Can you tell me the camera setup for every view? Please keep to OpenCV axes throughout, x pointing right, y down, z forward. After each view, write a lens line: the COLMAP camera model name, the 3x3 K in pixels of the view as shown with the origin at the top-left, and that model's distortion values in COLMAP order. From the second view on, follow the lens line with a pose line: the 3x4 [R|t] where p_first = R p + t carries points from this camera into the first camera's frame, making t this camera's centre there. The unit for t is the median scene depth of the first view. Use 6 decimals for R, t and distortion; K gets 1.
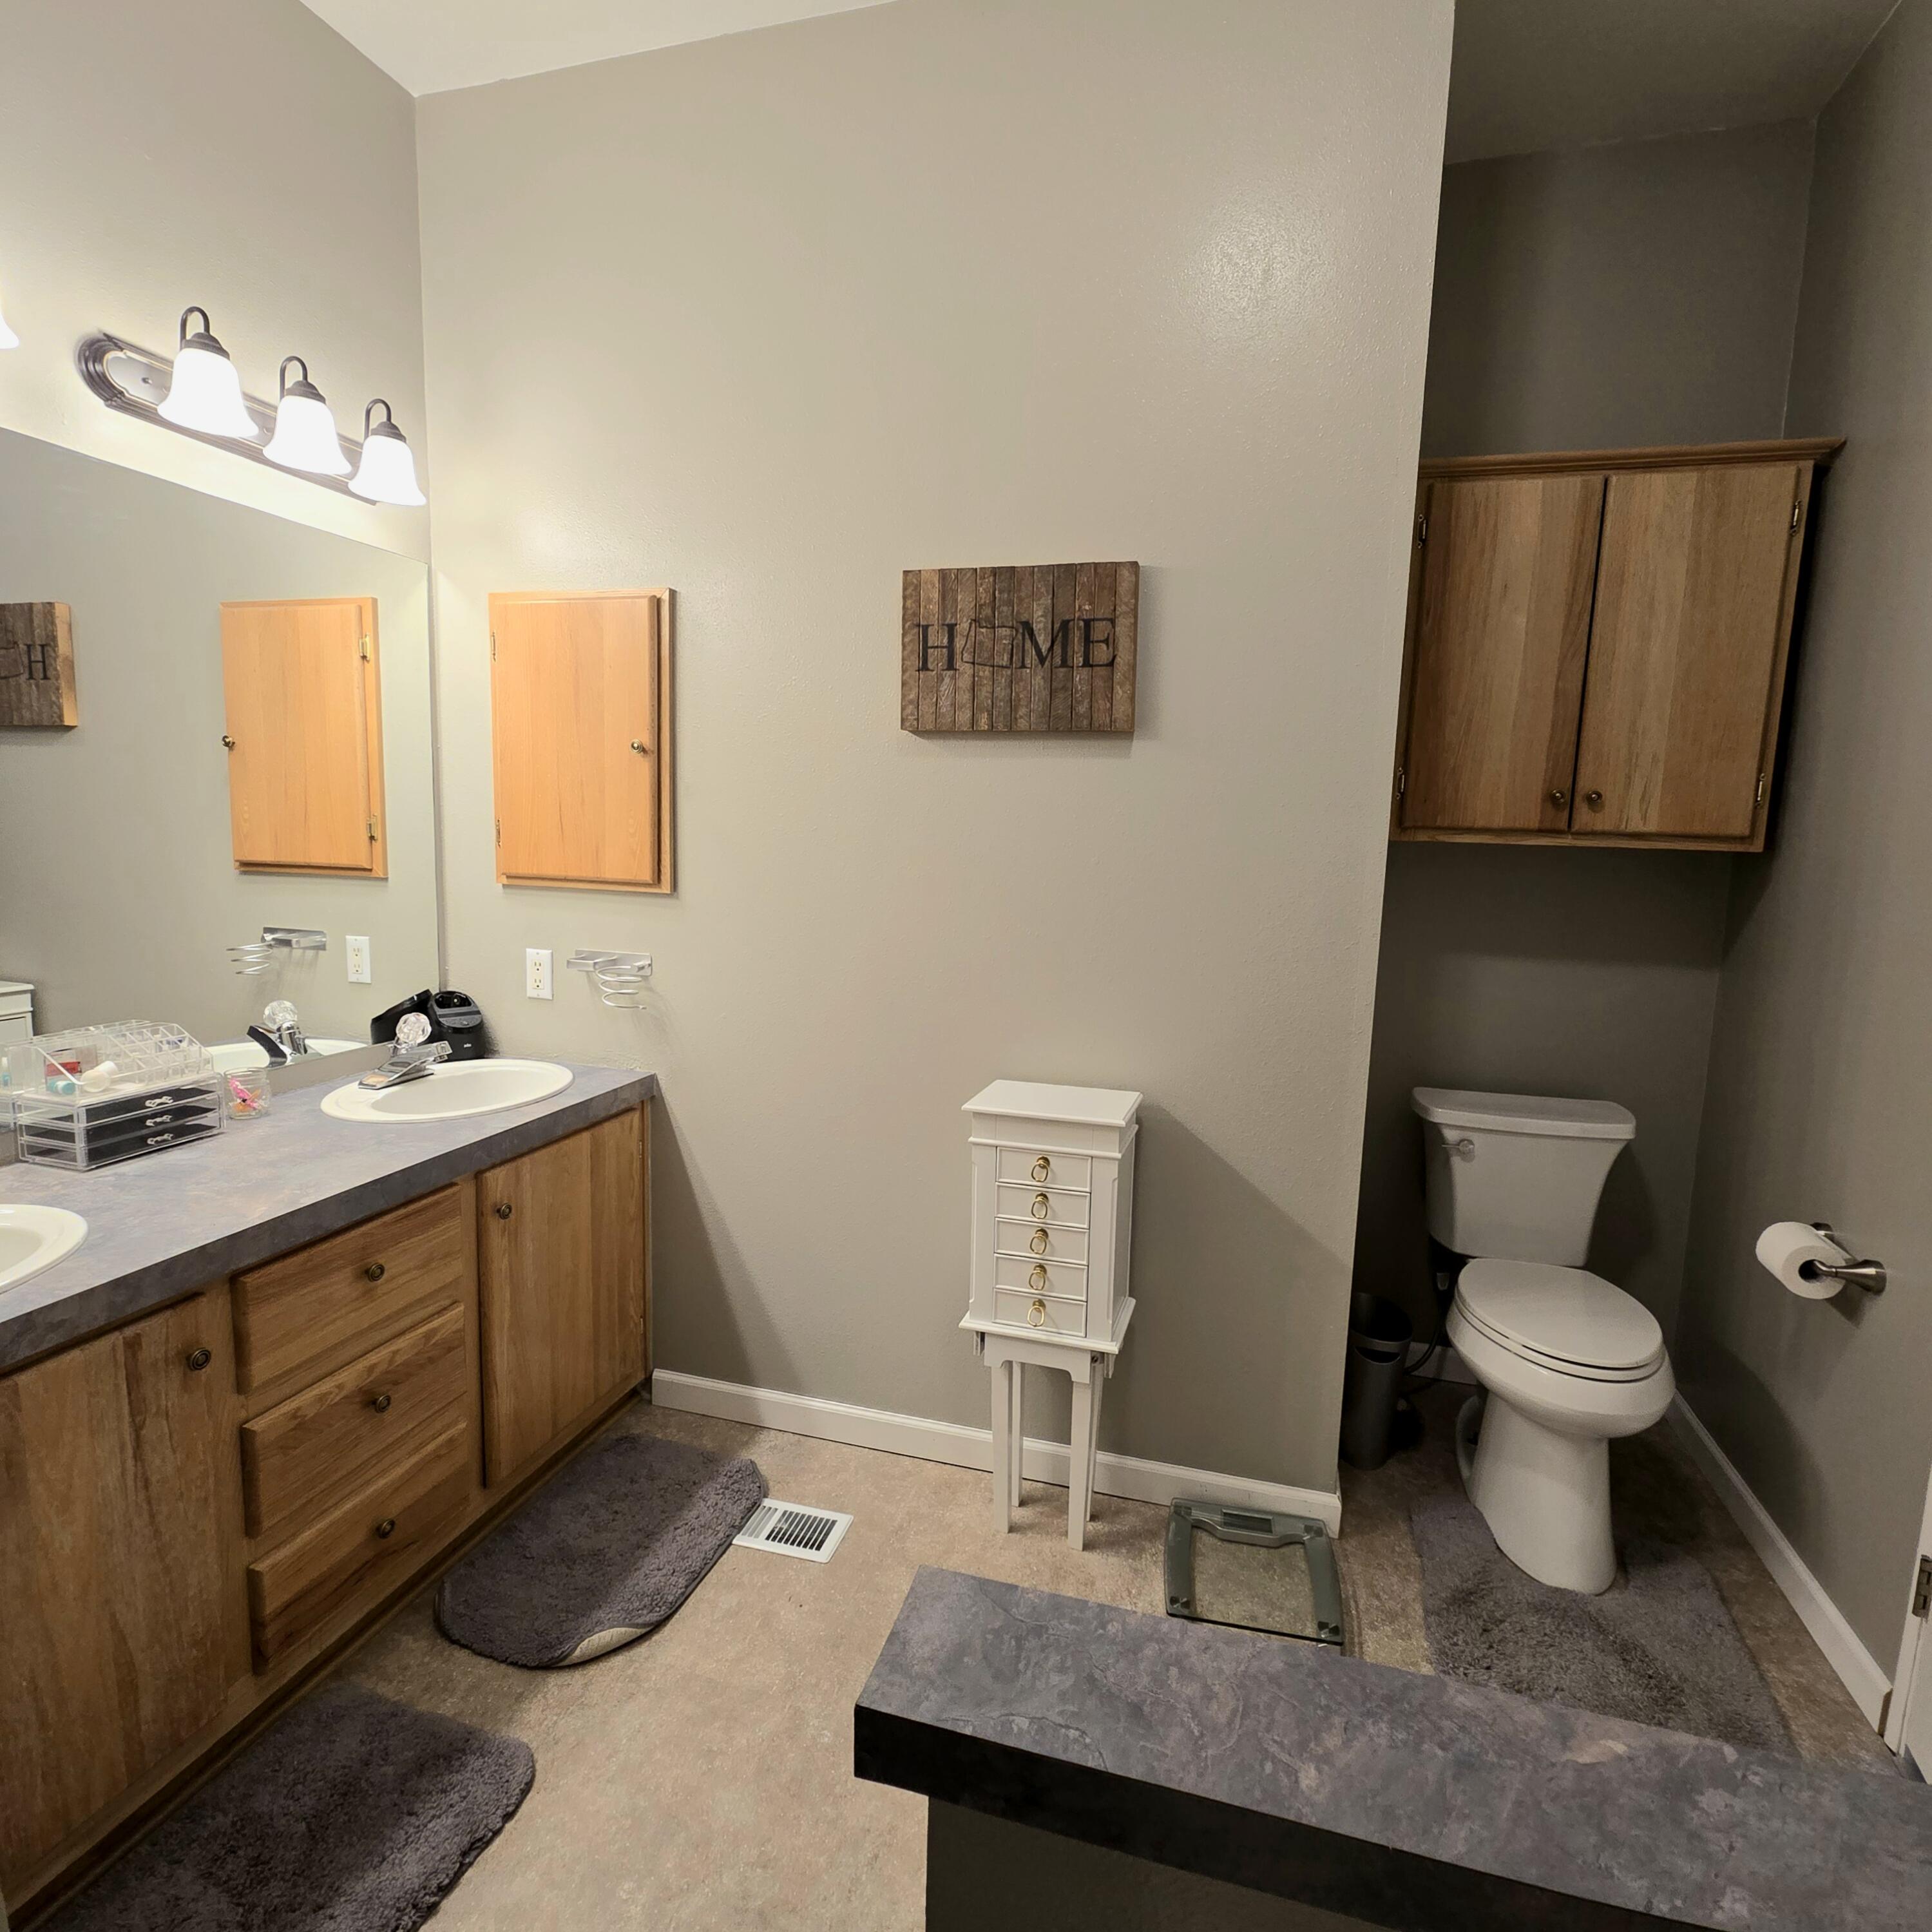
lens RADIAL K [[1051.4, 0, 966.0], [0, 1051.4, 966.0], [0, 0, 1]] dist [0.001861, 0.000487]
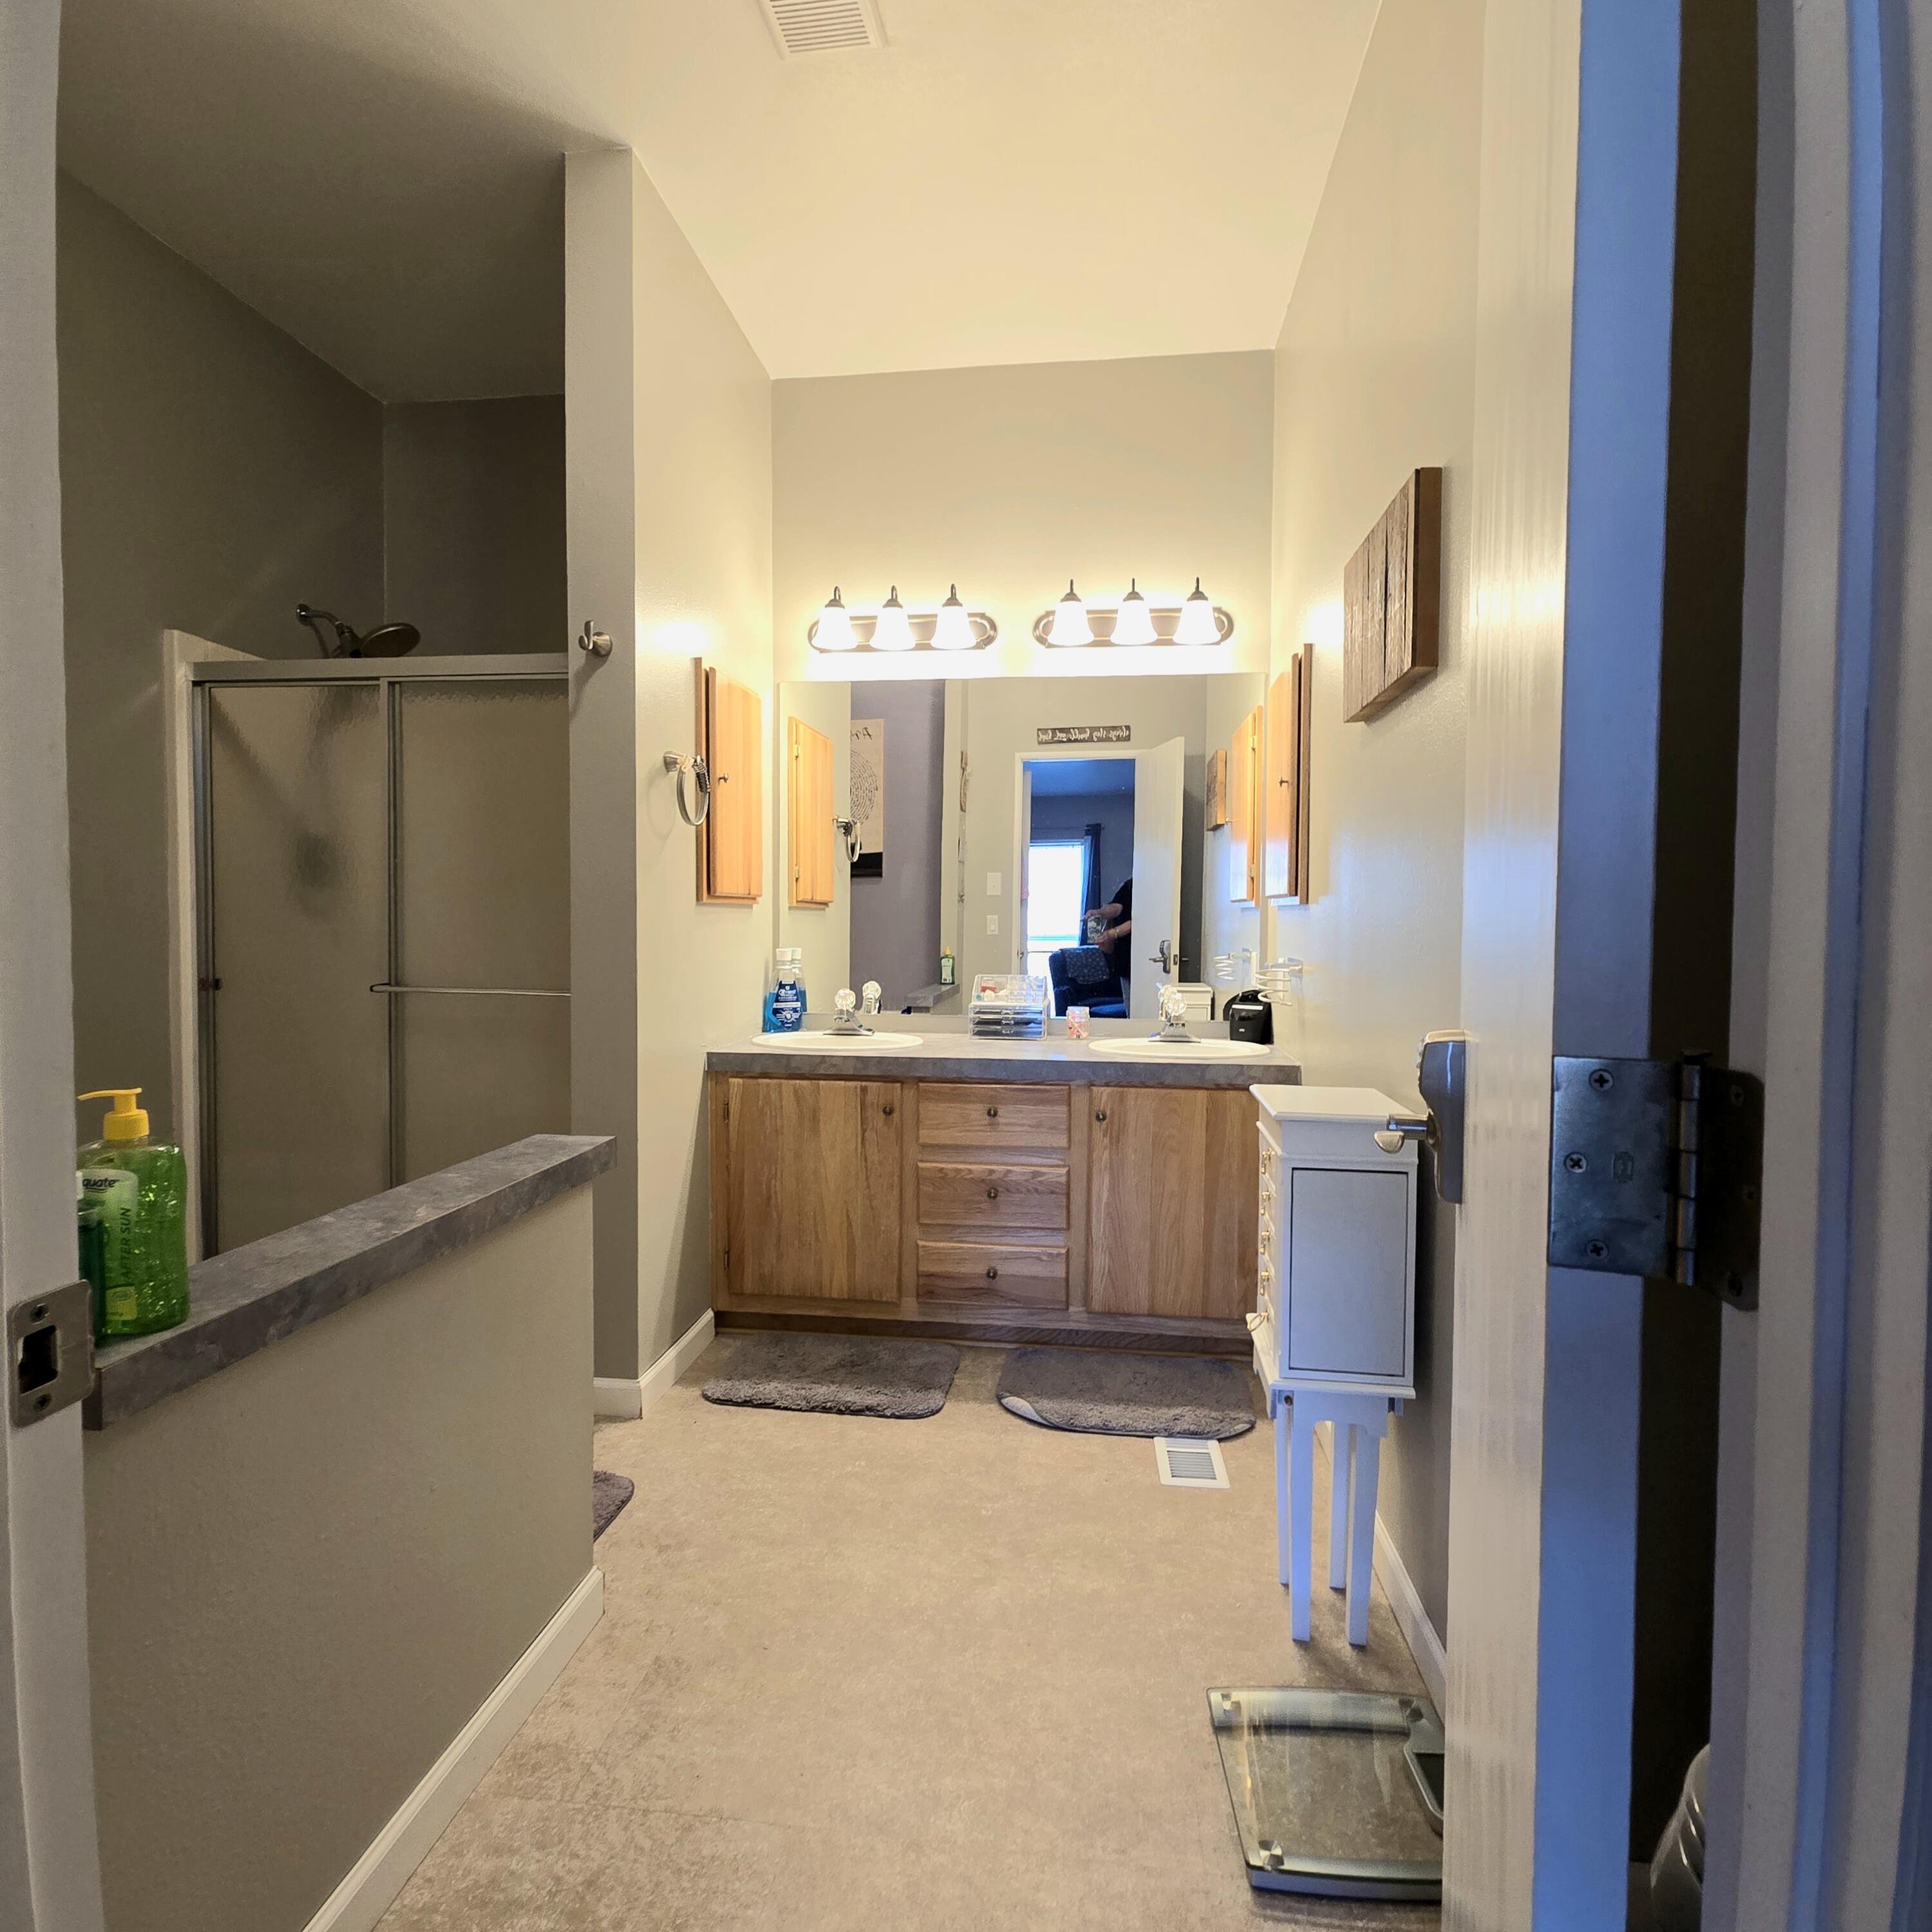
lens RADIAL K [[1051.4, 0, 966.0], [0, 1051.4, 966.0], [0, 0, 1]] dist [0.001861, 0.000487]
pose [[0.157522, 0.017147, -0.987367, 1.081464], [-0.131243, 0.991343, -0.003722, 0.067244], [0.978755, 0.130171, 0.158409, 0.648699]]
